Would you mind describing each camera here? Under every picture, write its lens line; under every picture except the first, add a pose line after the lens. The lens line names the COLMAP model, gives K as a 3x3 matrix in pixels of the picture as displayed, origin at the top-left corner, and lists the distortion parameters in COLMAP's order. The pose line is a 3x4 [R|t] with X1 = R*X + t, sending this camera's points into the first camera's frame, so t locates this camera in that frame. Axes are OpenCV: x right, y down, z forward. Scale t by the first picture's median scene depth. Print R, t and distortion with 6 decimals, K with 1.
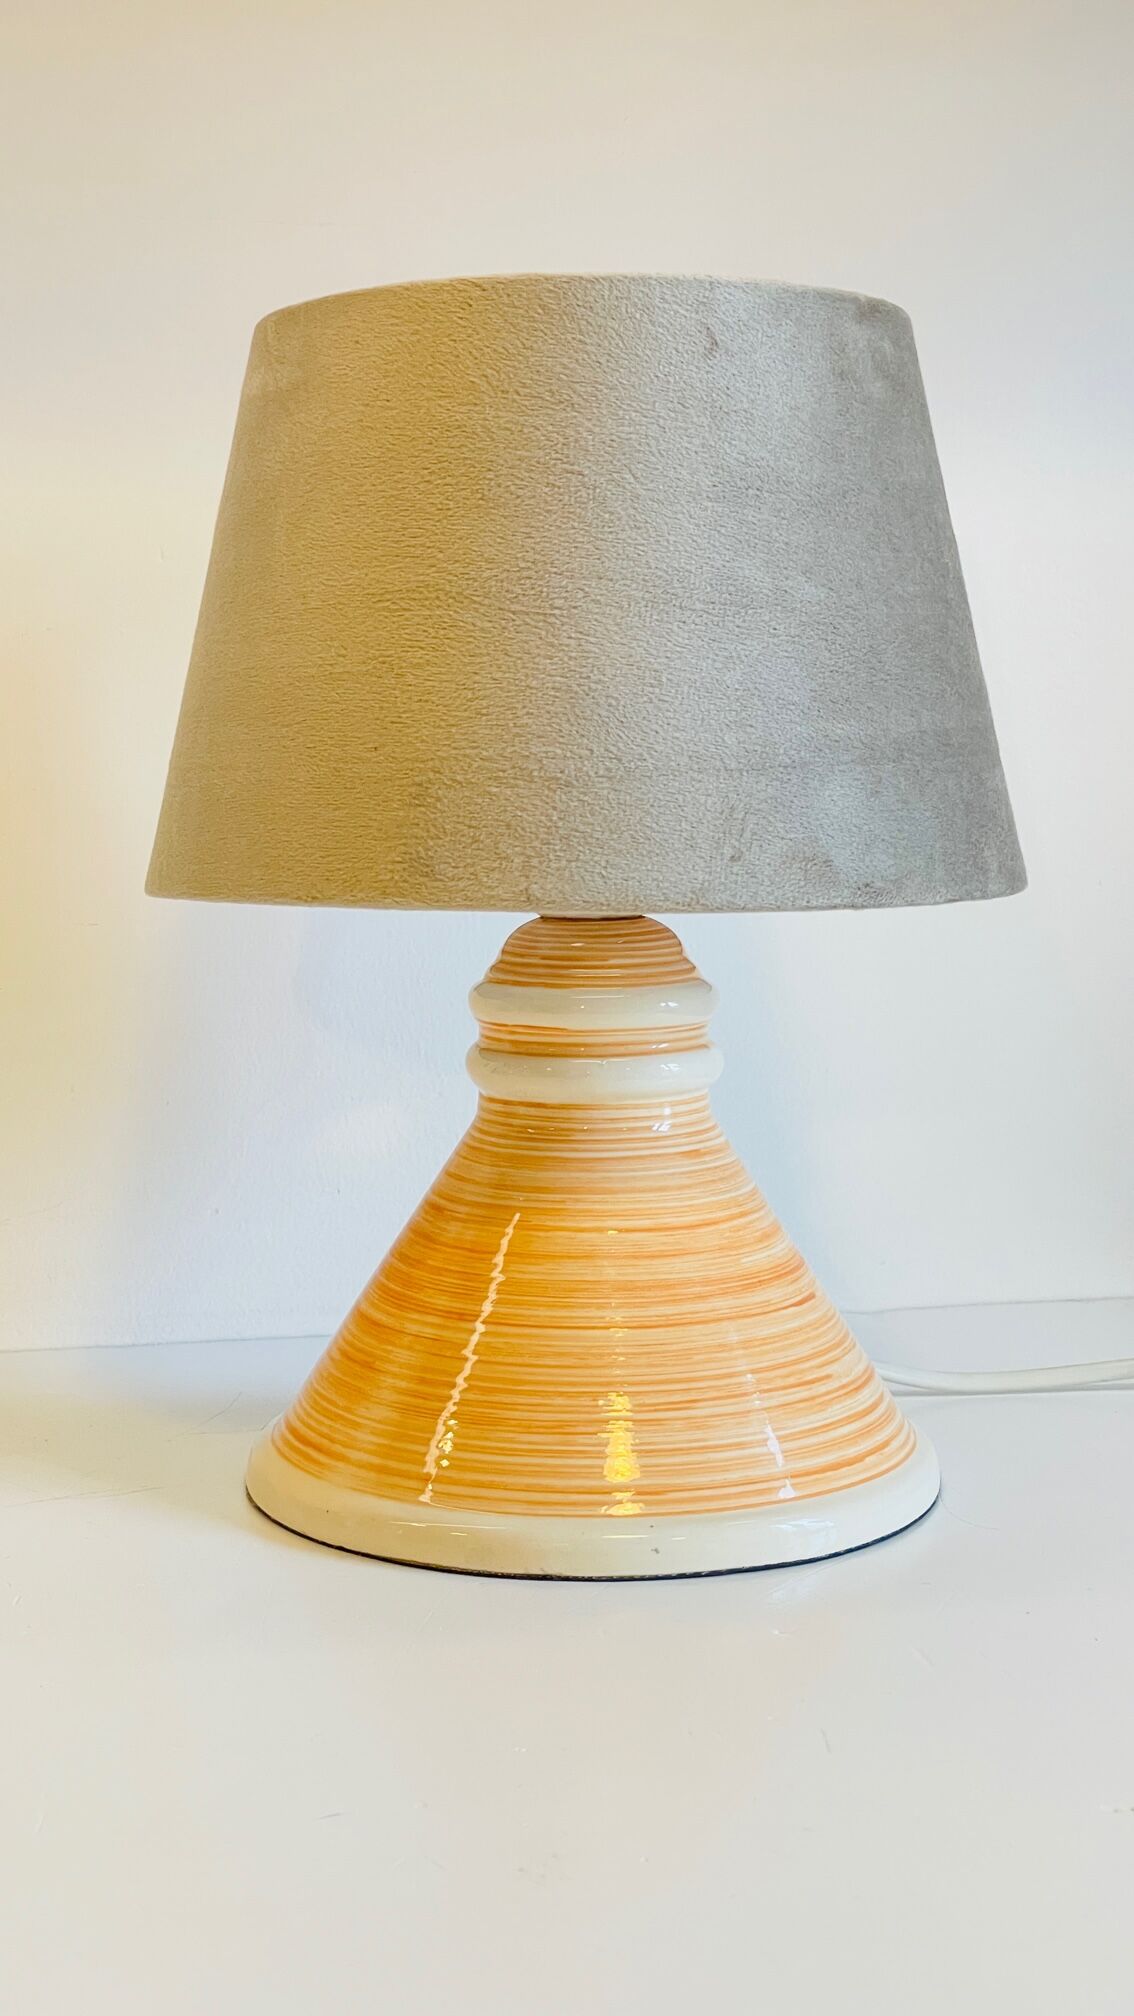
lens RADIAL K [[3180.9, 0, 567.8], [0, 3180.9, 1002.3], [0, 0, 1]] dist [0.050265, 0.000000]
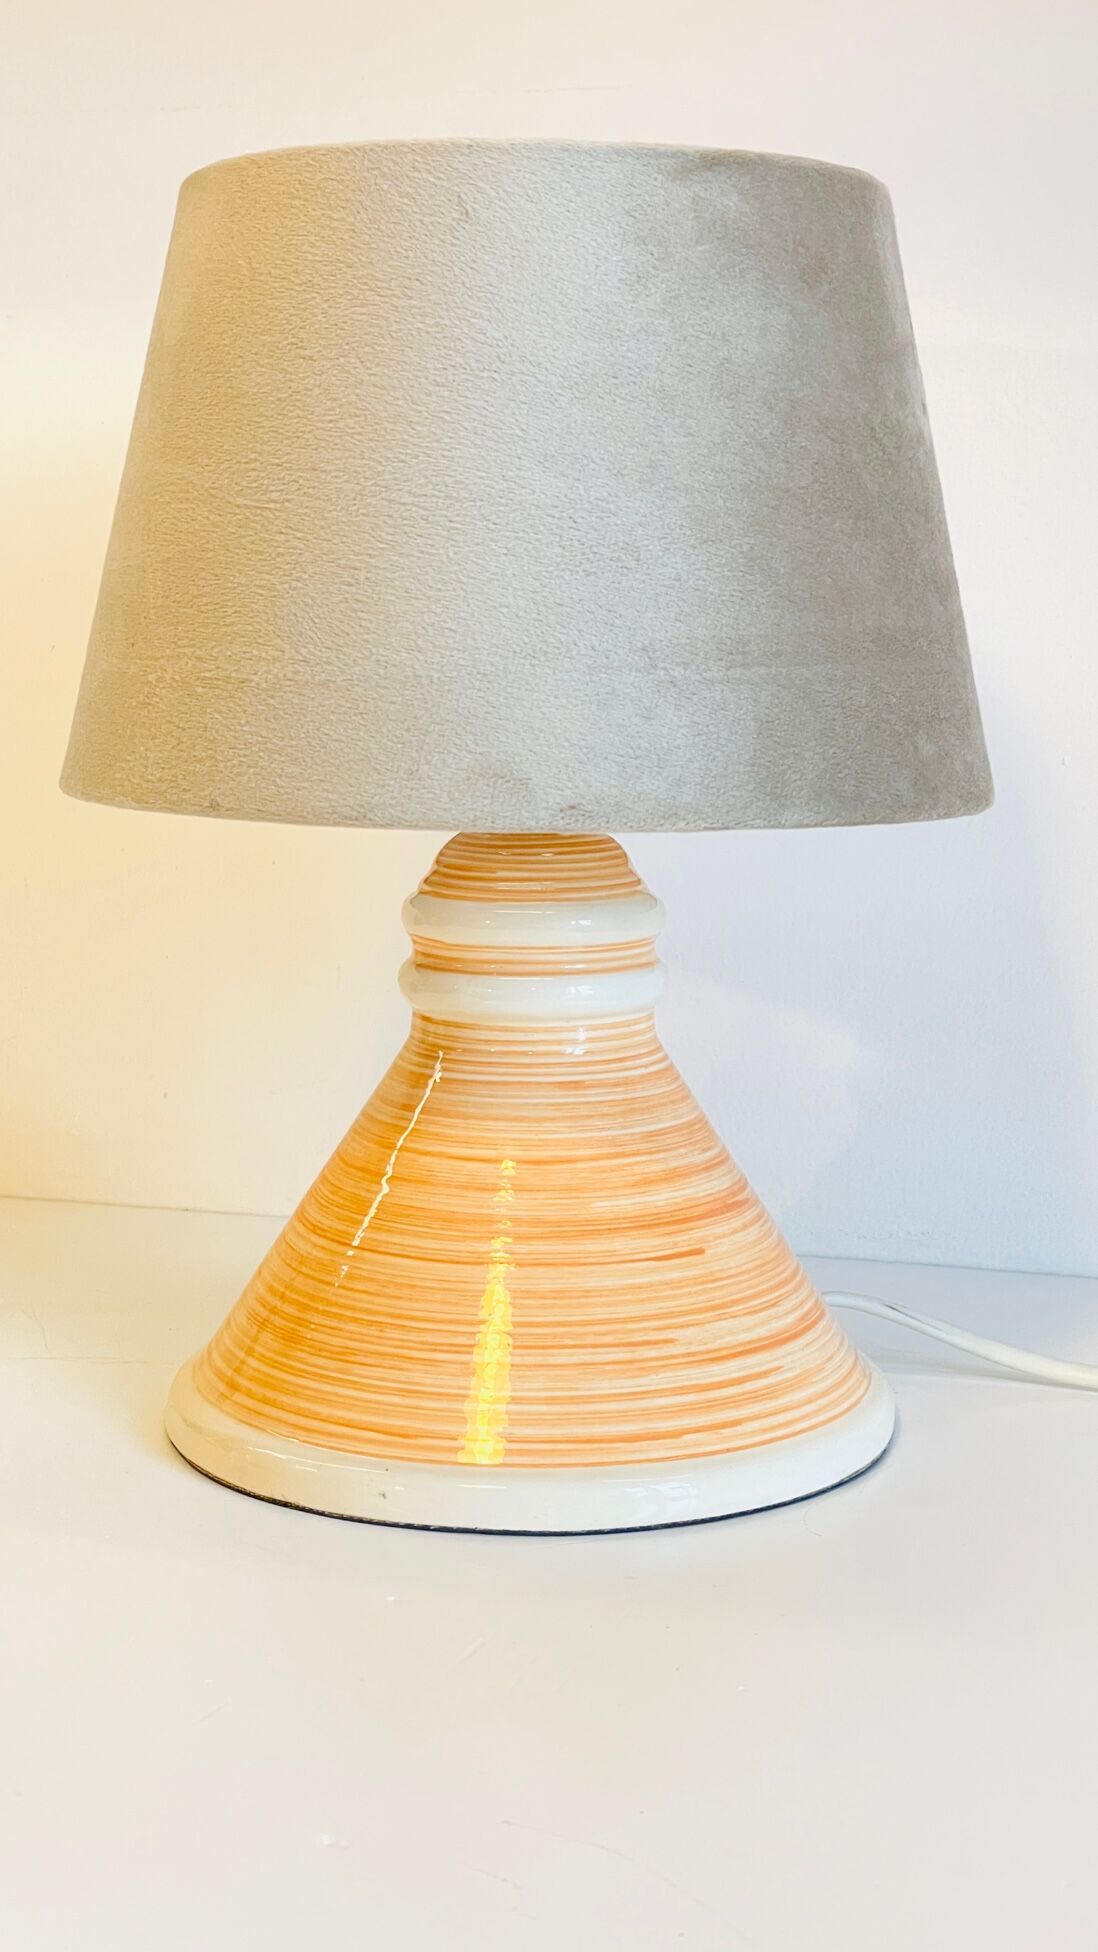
lens RADIAL K [[3080.0, 0, 510.2], [0, 3080.0, 964.5], [0, 0, 1]] dist [0.050265, 0.000000]
pose [[0.858324, 0.074495, -0.507672, 0.503149], [-0.057371, 0.997134, 0.049319, -0.032790], [0.509891, -0.013206, 0.860138, 0.223488]]
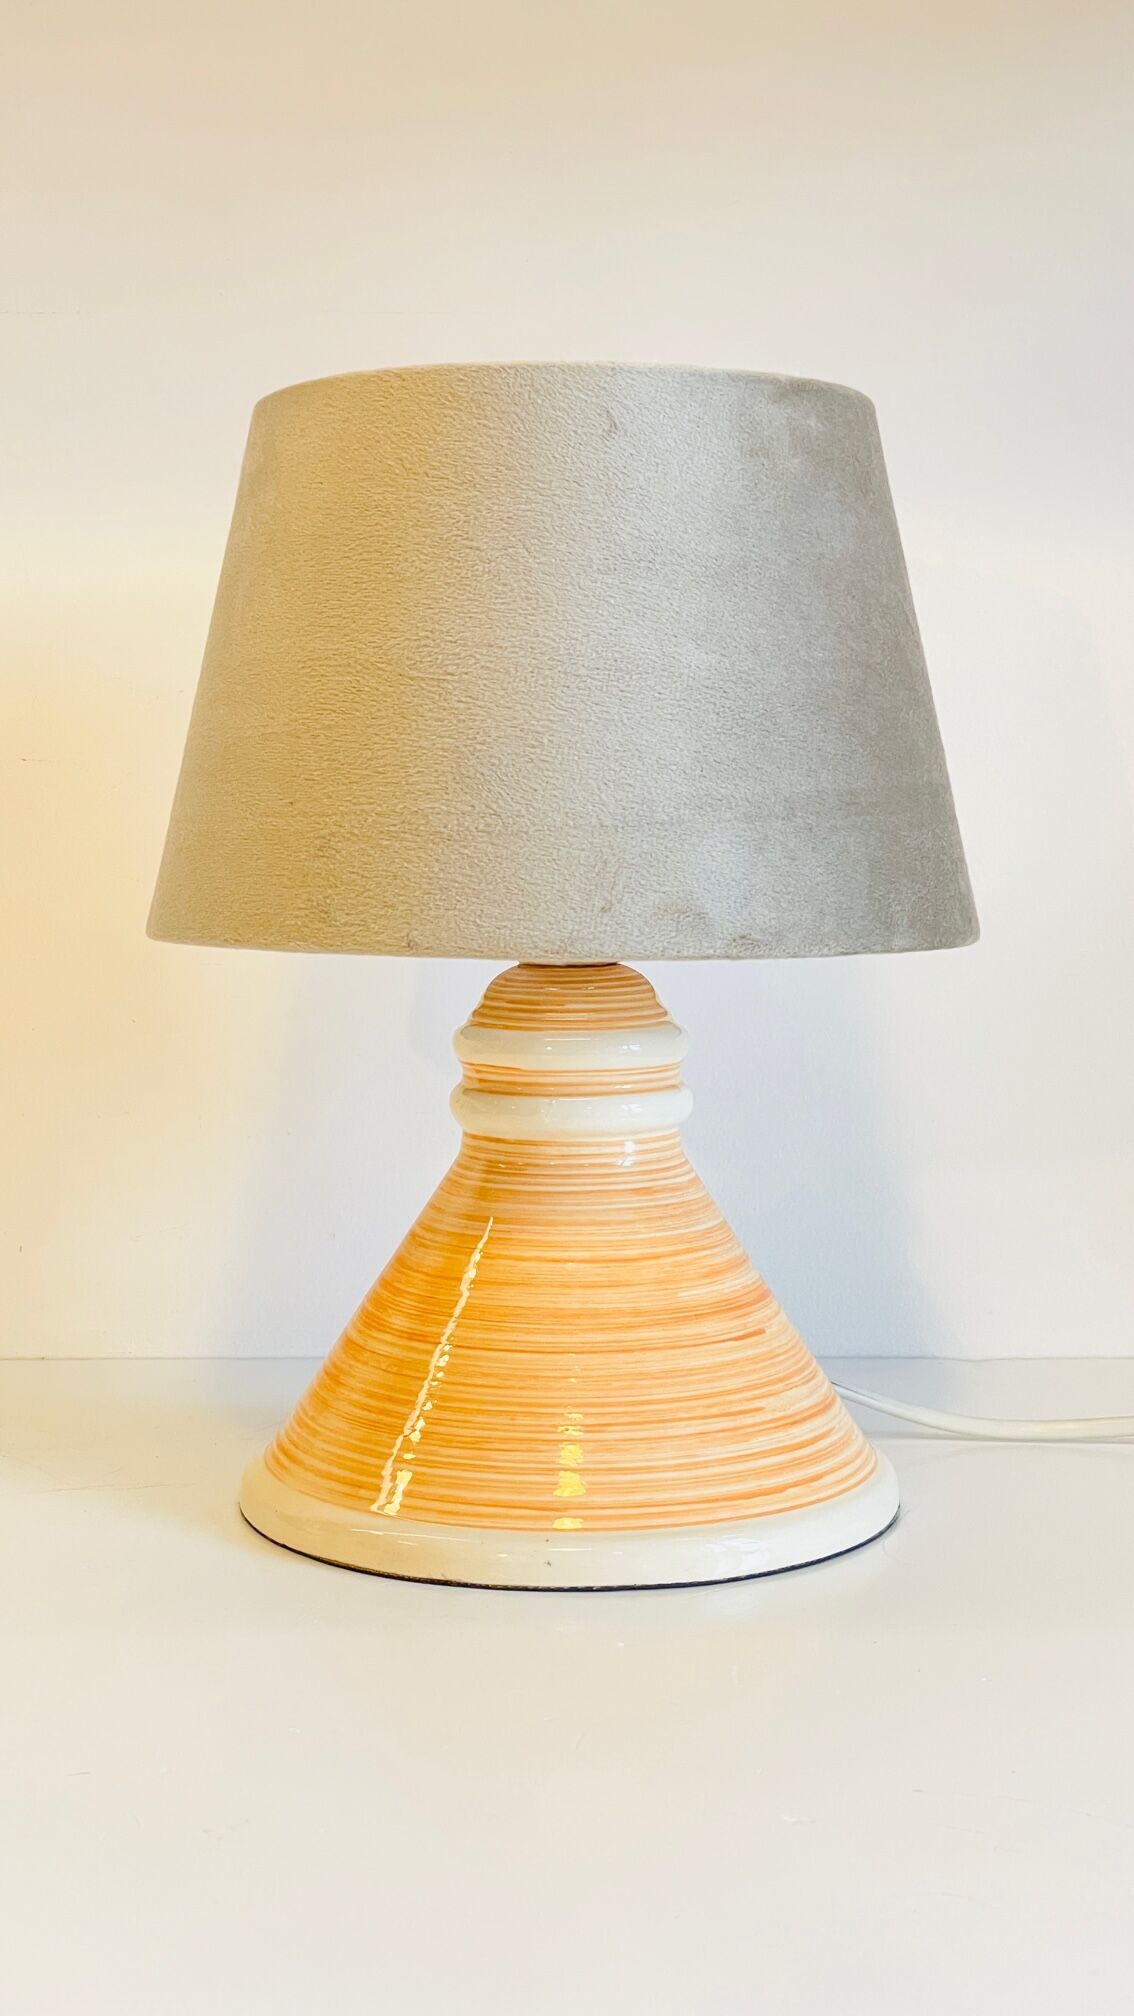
lens RADIAL K [[3180.9, 0, 574.4], [0, 3180.9, 990.3], [0, 0, 1]] dist [0.050265, 0.000000]
pose [[0.976970, 0.019847, -0.212451, 0.250436], [-0.024332, 0.999533, -0.018513, 0.001418], [0.211984, 0.023256, 0.976996, -0.034107]]
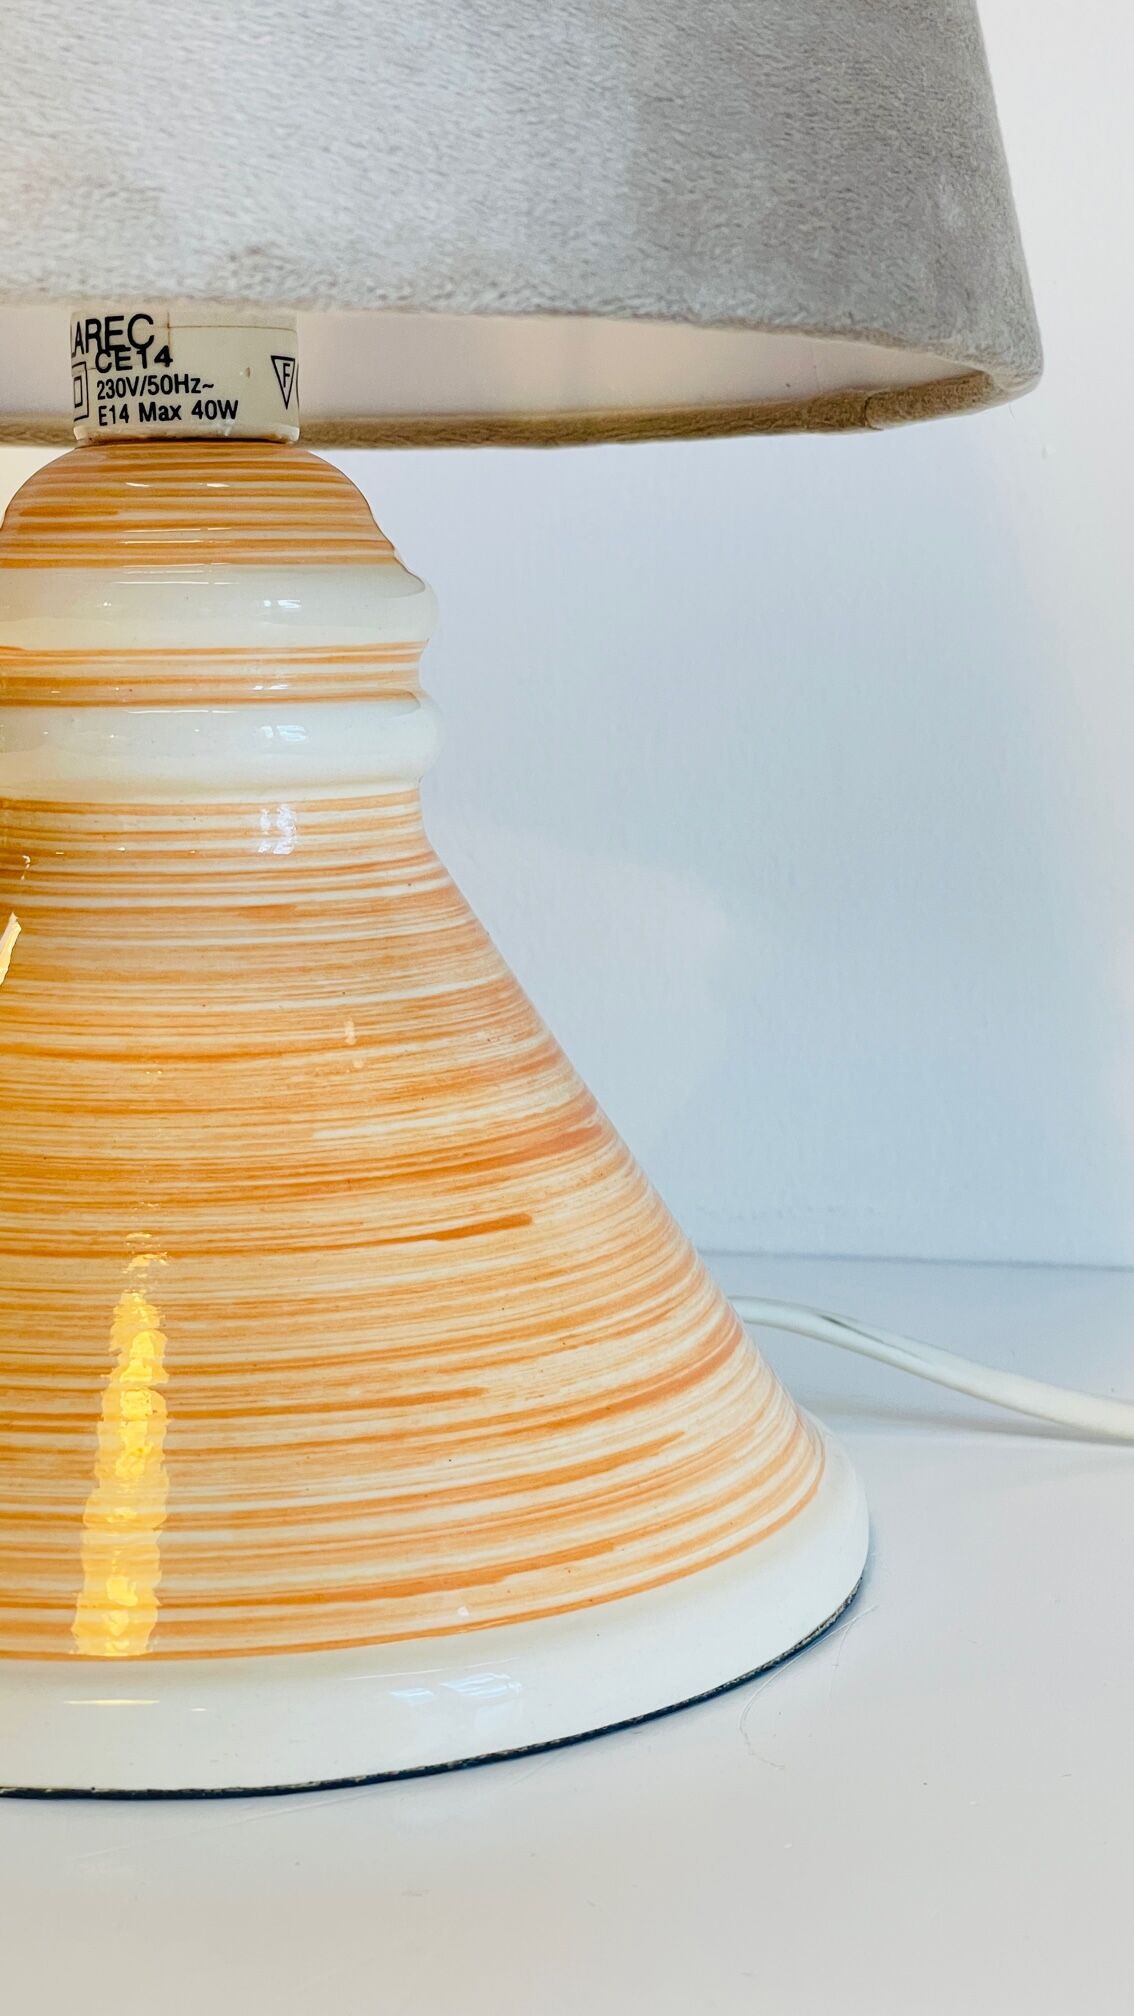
lens RADIAL K [[3180.9, 0, 554.0], [0, 3180.9, 1008.2], [0, 0, 1]] dist [0.050265, 0.000000]
pose [[0.909393, 0.054026, -0.412415, 0.295092], [-0.040034, 0.998294, 0.042498, 0.041732], [0.414008, -0.022137, 0.910004, 0.599408]]
